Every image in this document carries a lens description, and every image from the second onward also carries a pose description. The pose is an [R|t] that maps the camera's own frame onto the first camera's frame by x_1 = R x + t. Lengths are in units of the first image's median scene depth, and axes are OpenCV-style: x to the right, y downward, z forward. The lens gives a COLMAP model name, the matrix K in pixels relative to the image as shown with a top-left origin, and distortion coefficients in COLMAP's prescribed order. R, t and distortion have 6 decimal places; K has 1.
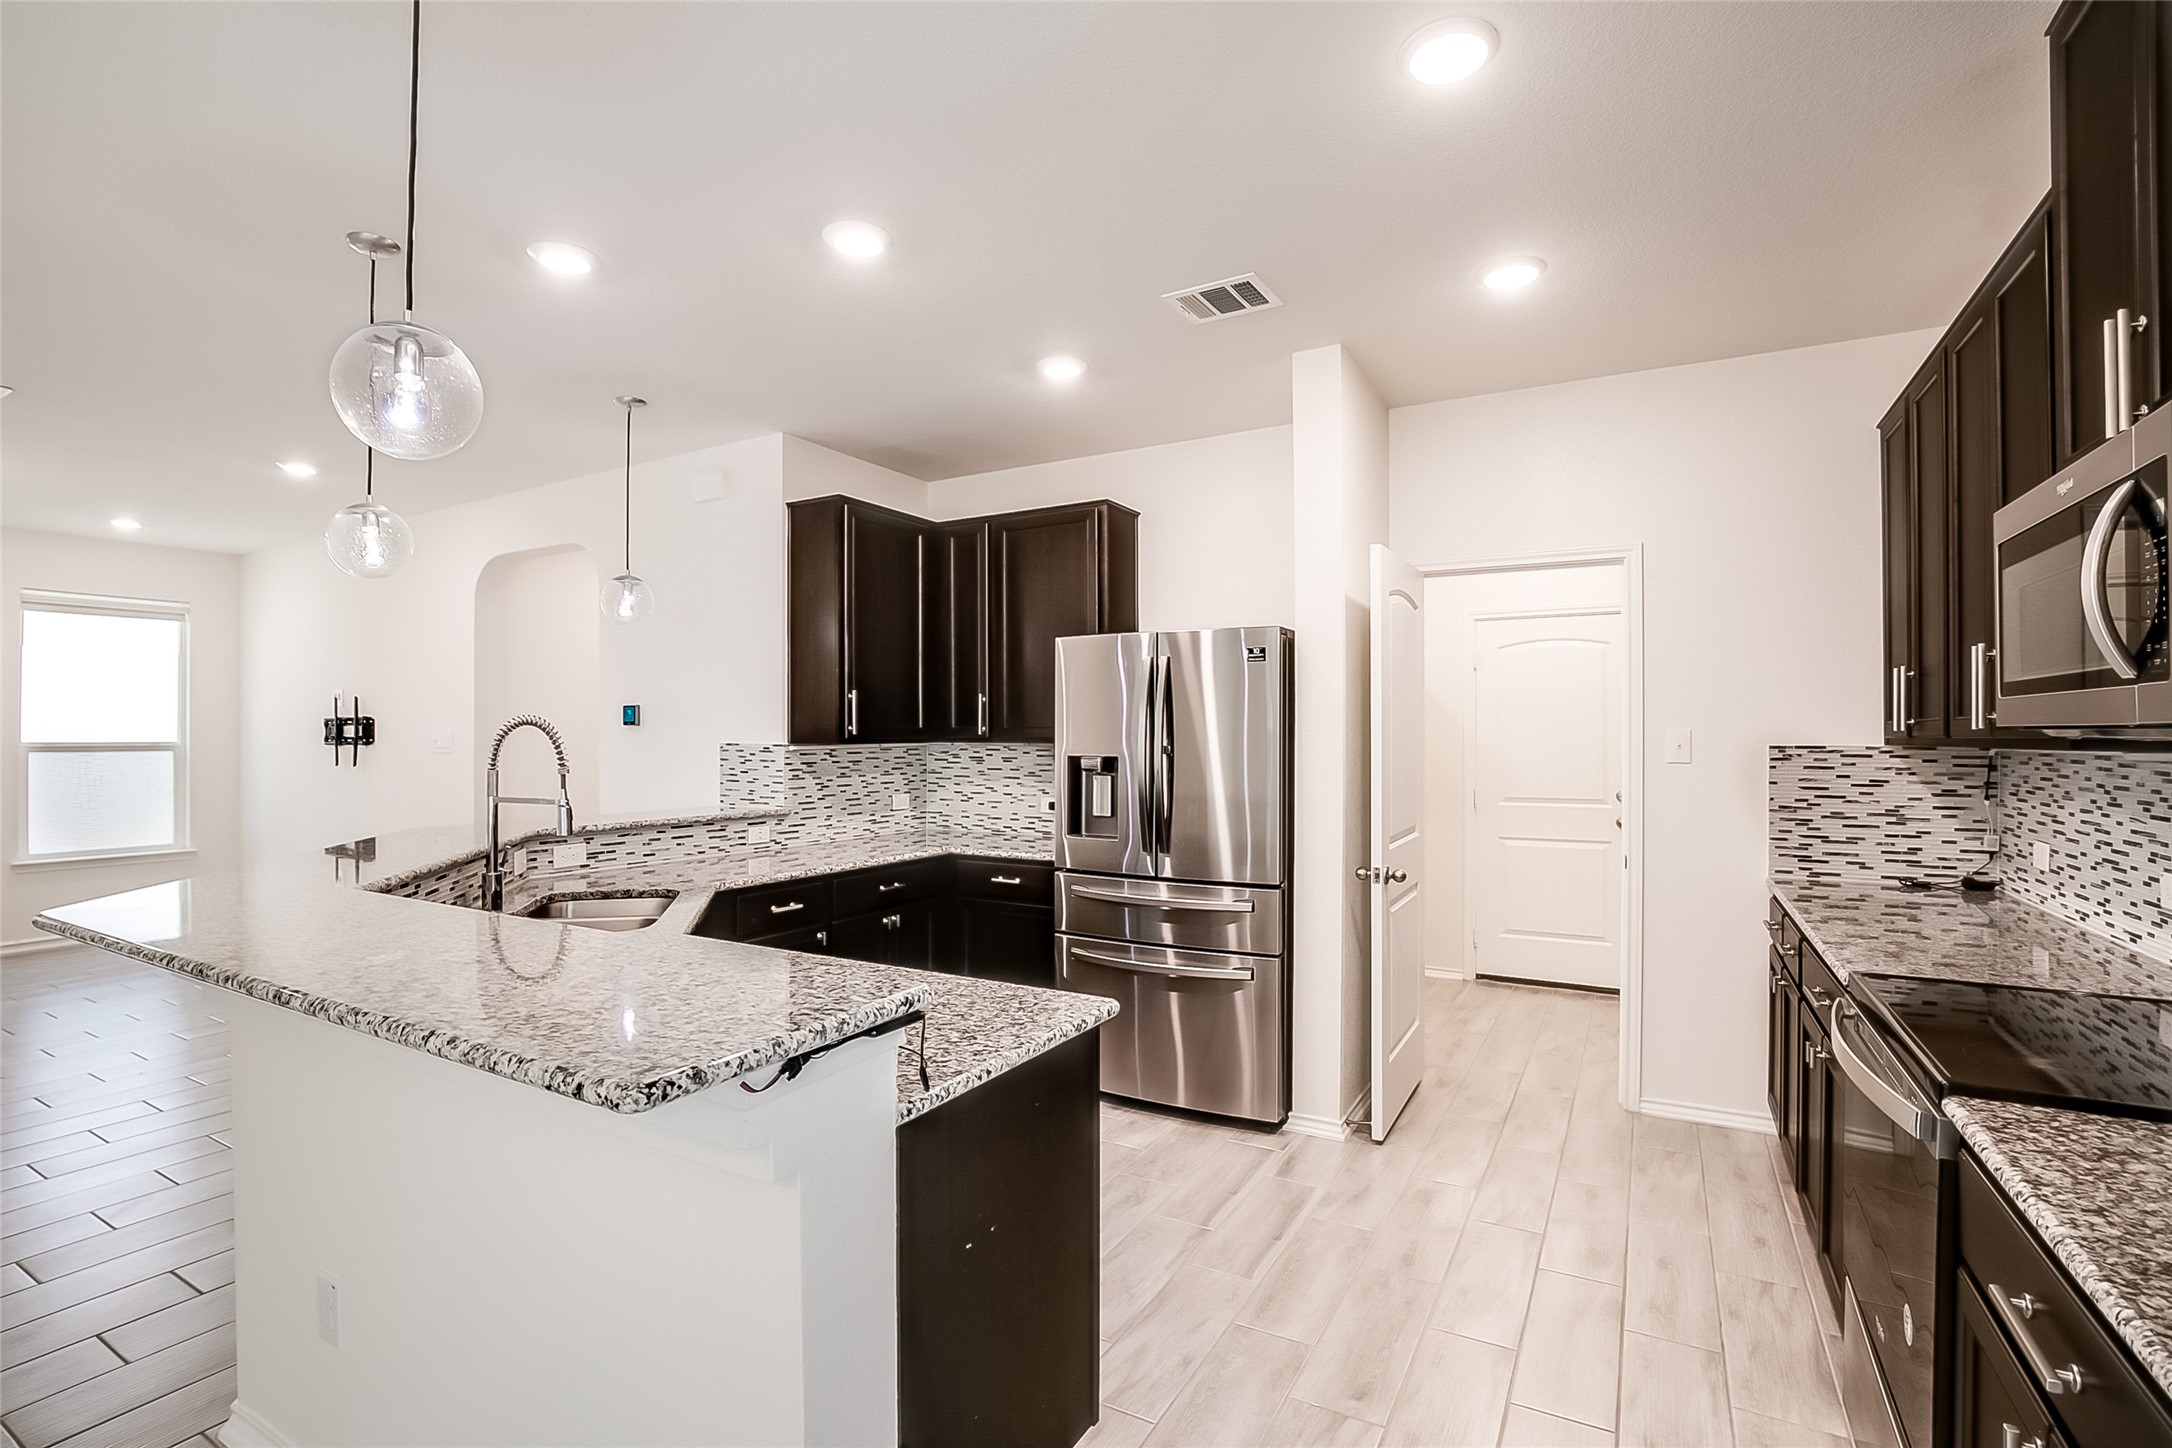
lens RADIAL K [[999.7, 0, 1082.9], [0, 999.7, 730.9], [0, 0, 1]] dist [-0.030460, 0.001352]
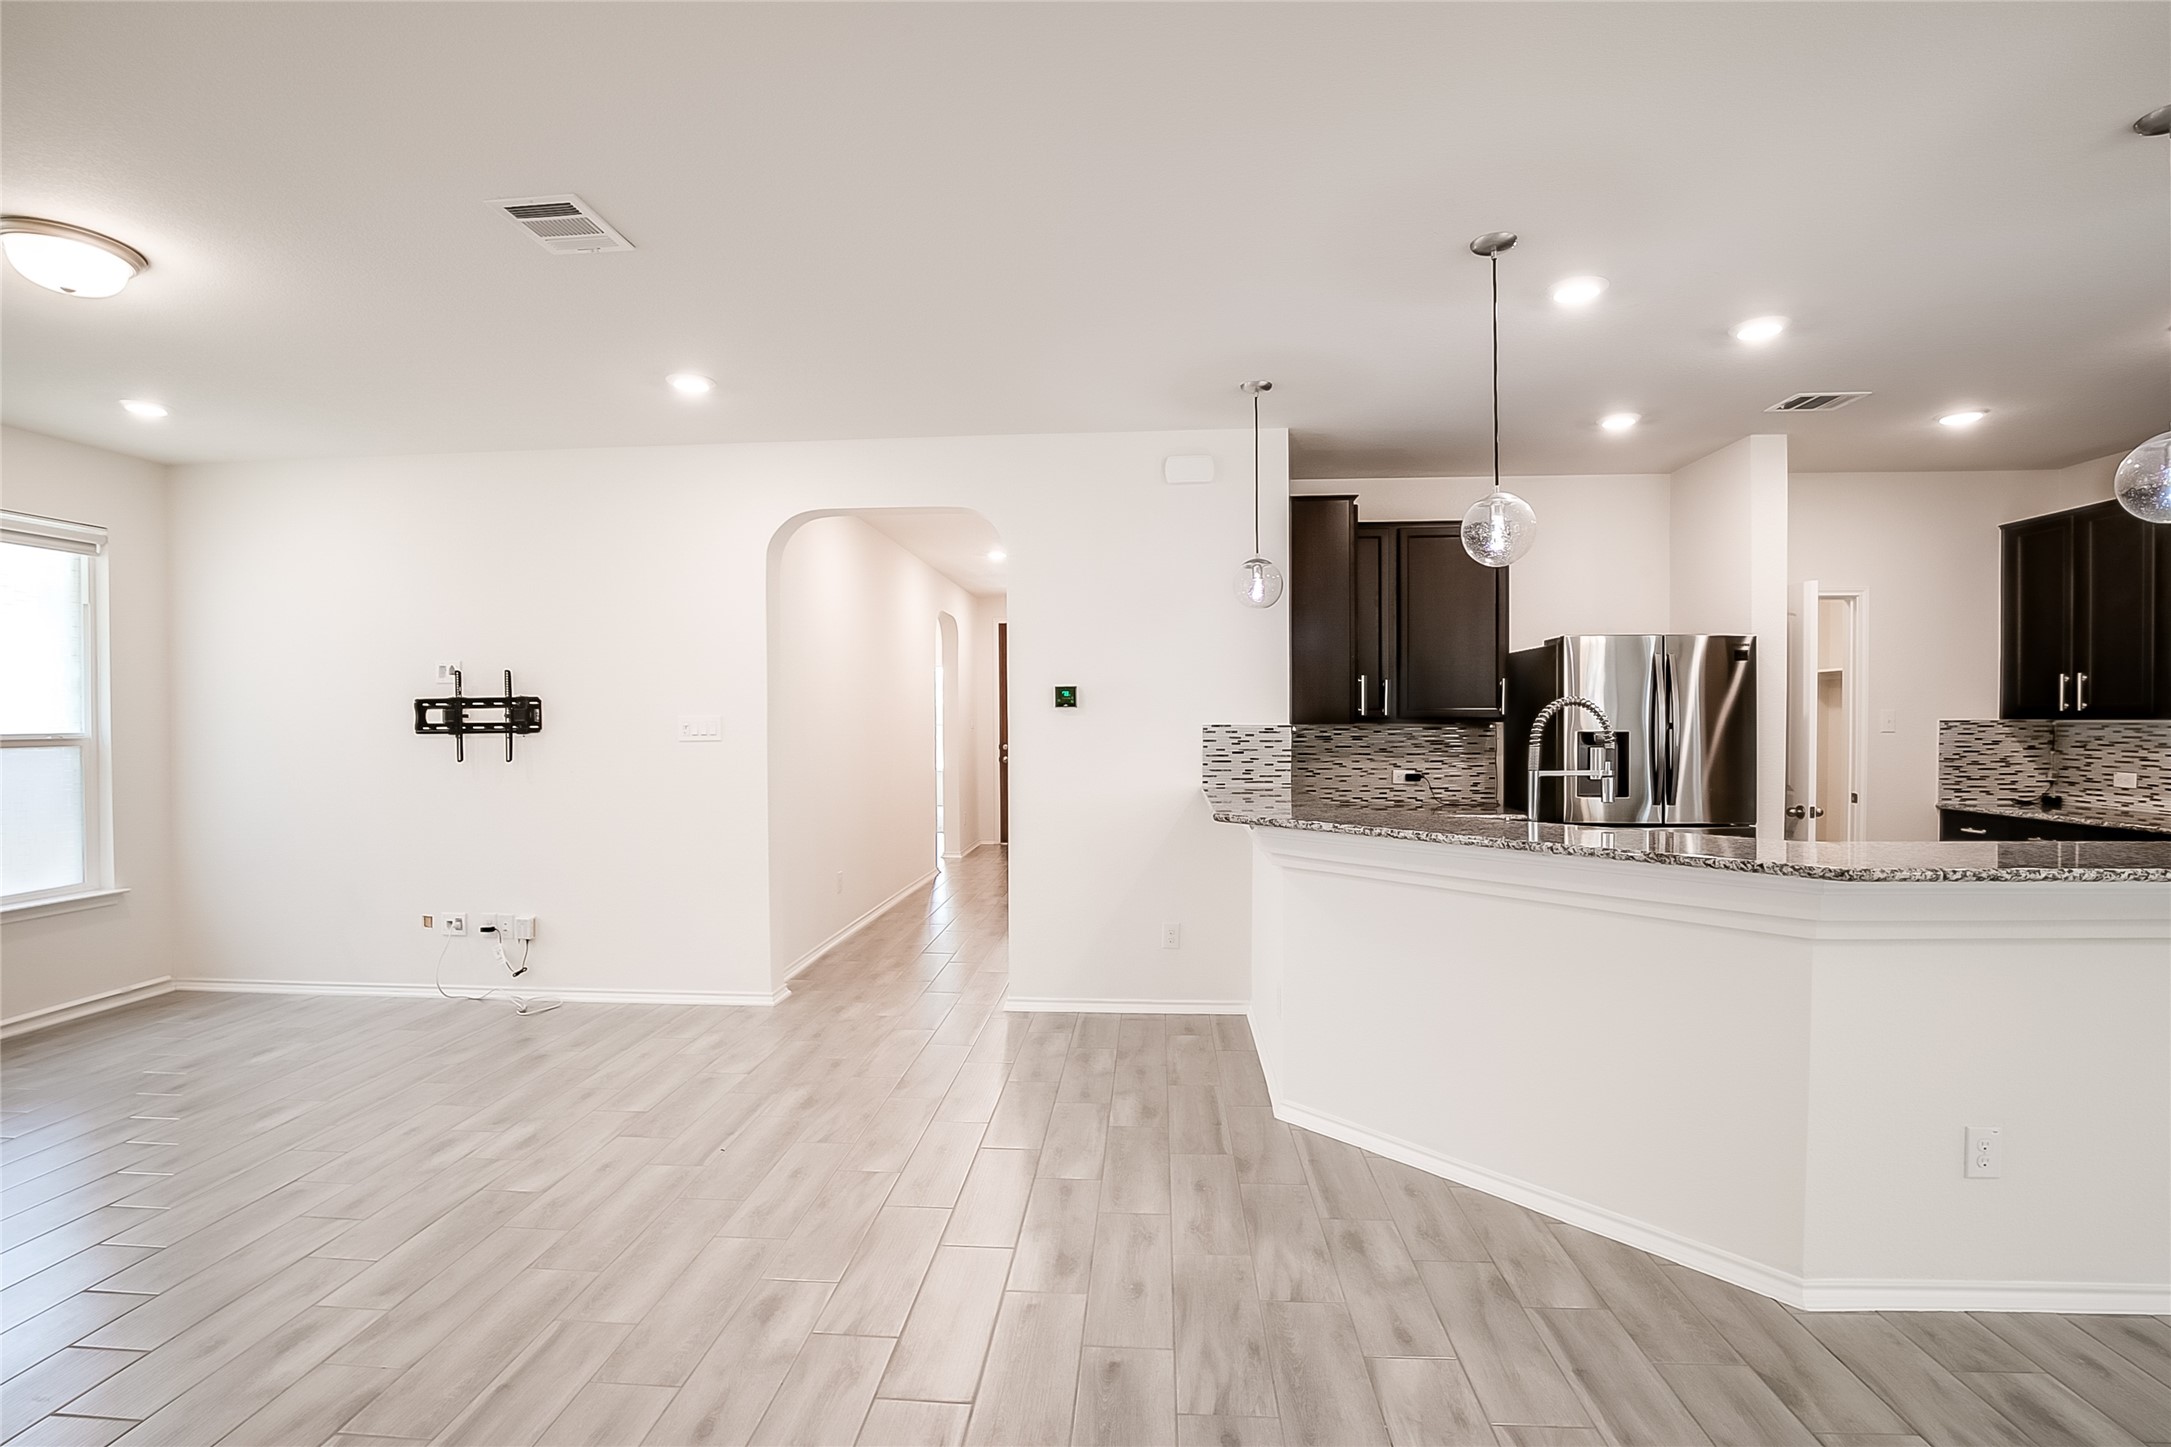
lens RADIAL K [[996.8, 0, 1084.9], [0, 996.8, 727.5], [0, 0, 1]] dist [-0.038290, 0.008665]
pose [[0.900495, -0.008122, 0.434790, -1.241326], [0.002919, 0.999916, 0.012632, 0.002474], [-0.434856, -0.010106, 0.900443, 0.185880]]
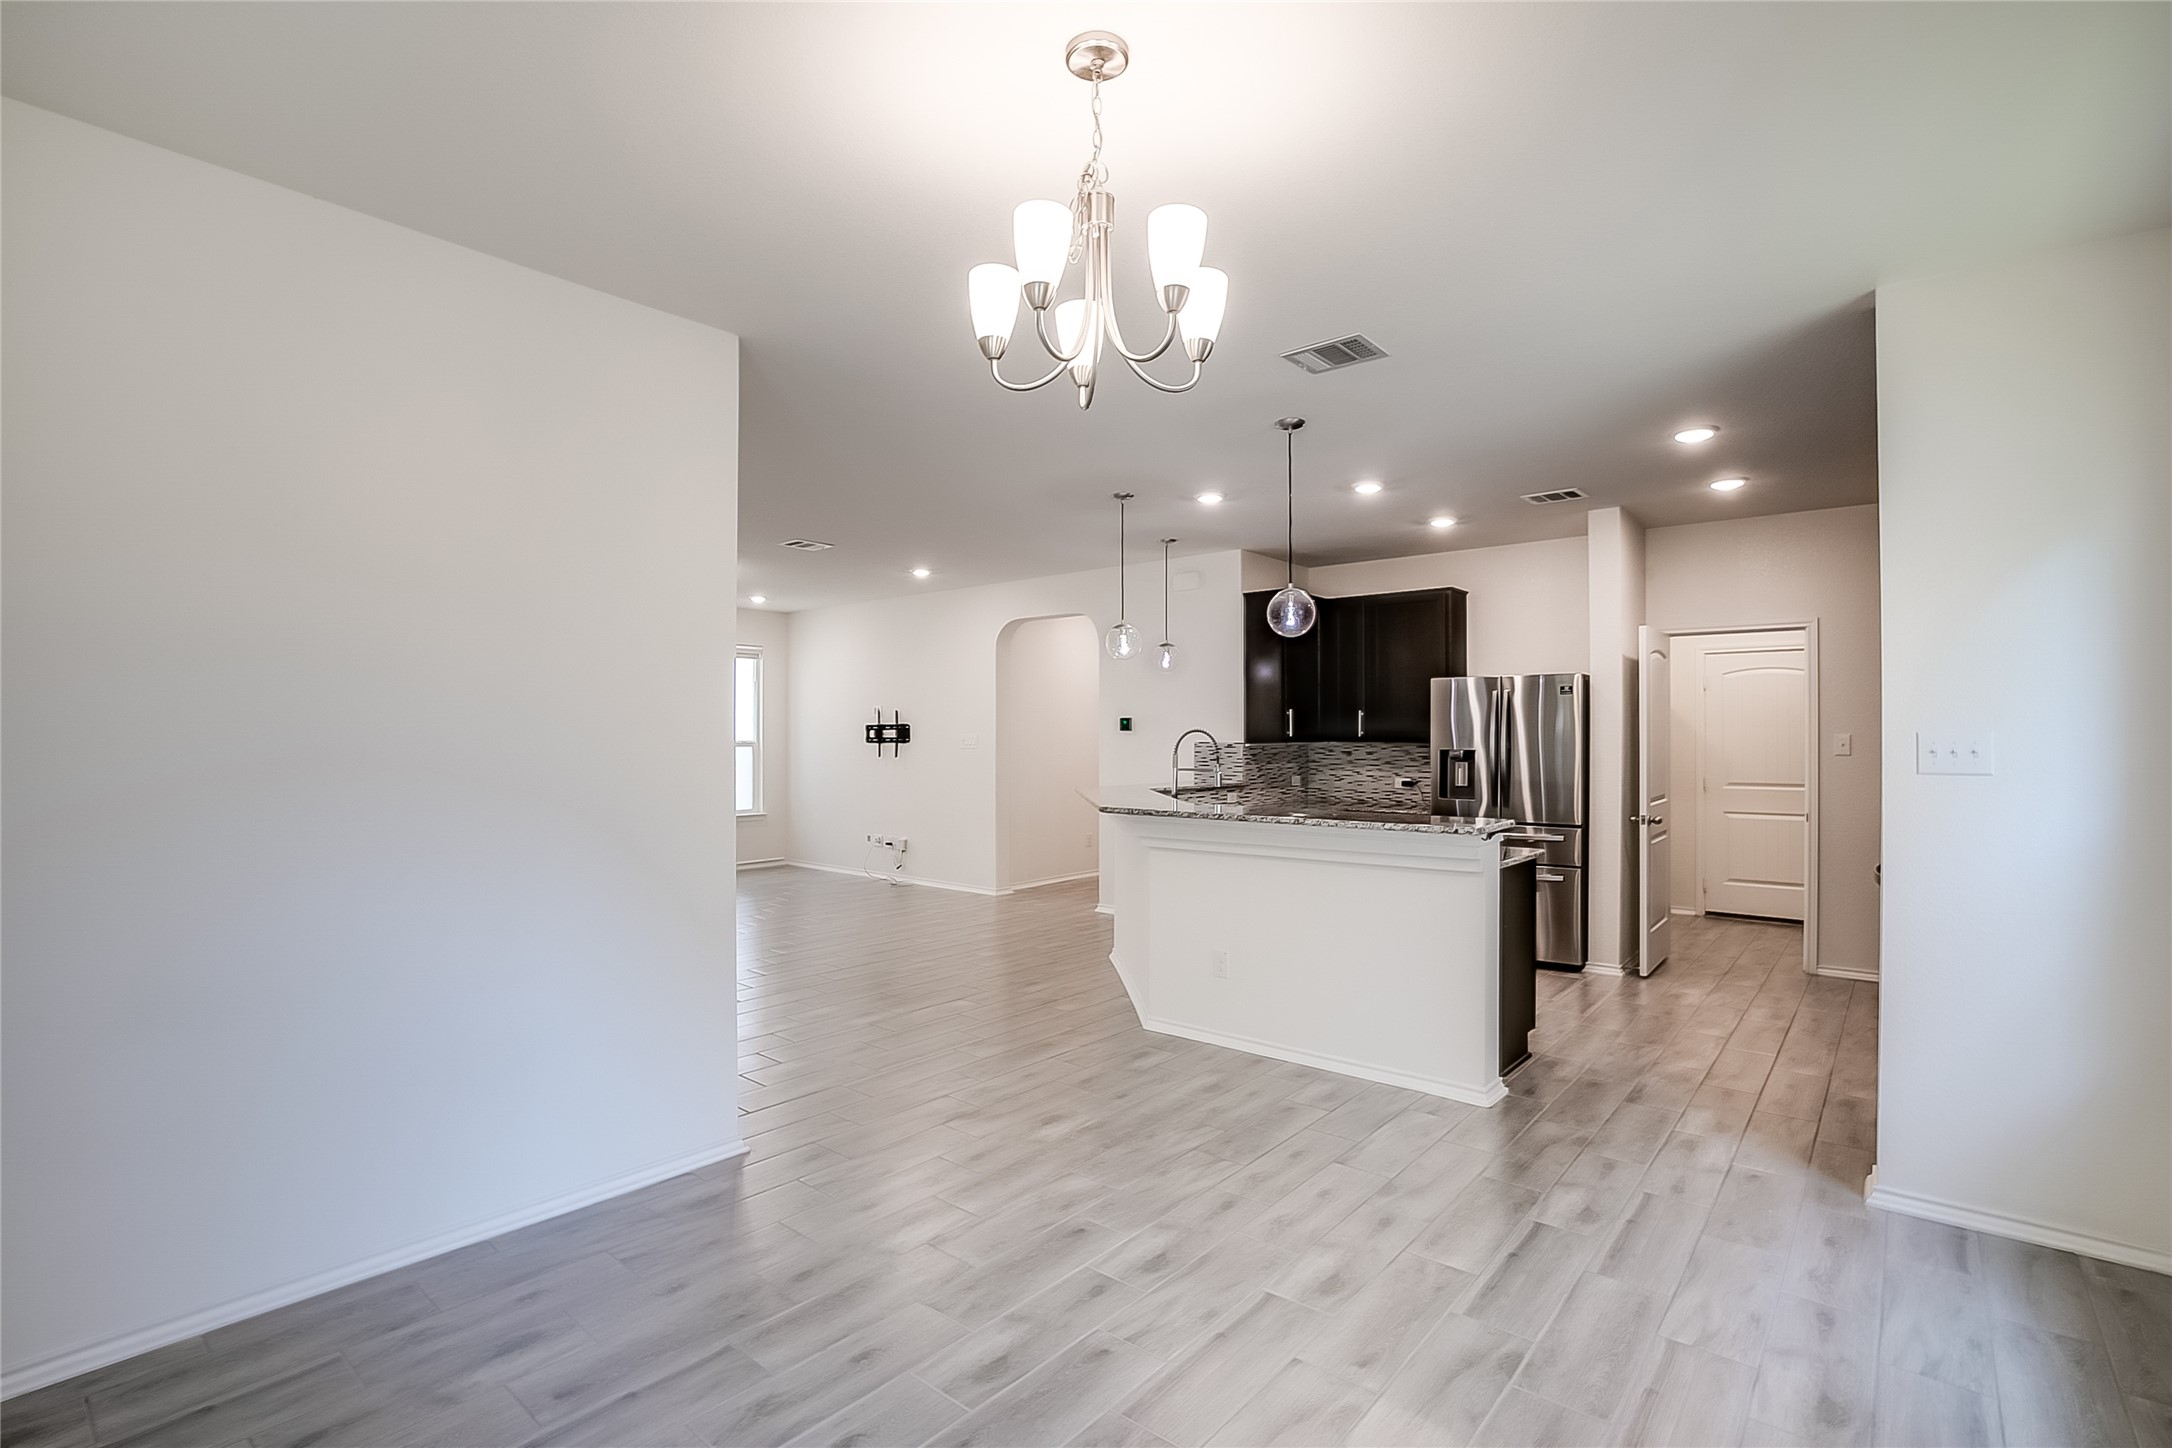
lens RADIAL K [[999.7, 0, 1082.9], [0, 999.7, 730.9], [0, 0, 1]] dist [-0.030460, 0.001352]
pose [[0.983082, 0.000581, -0.183164, -0.334889], [-0.000840, 0.999999, -0.001333, -0.003984], [0.183163, 0.001465, 0.983081, -0.833597]]
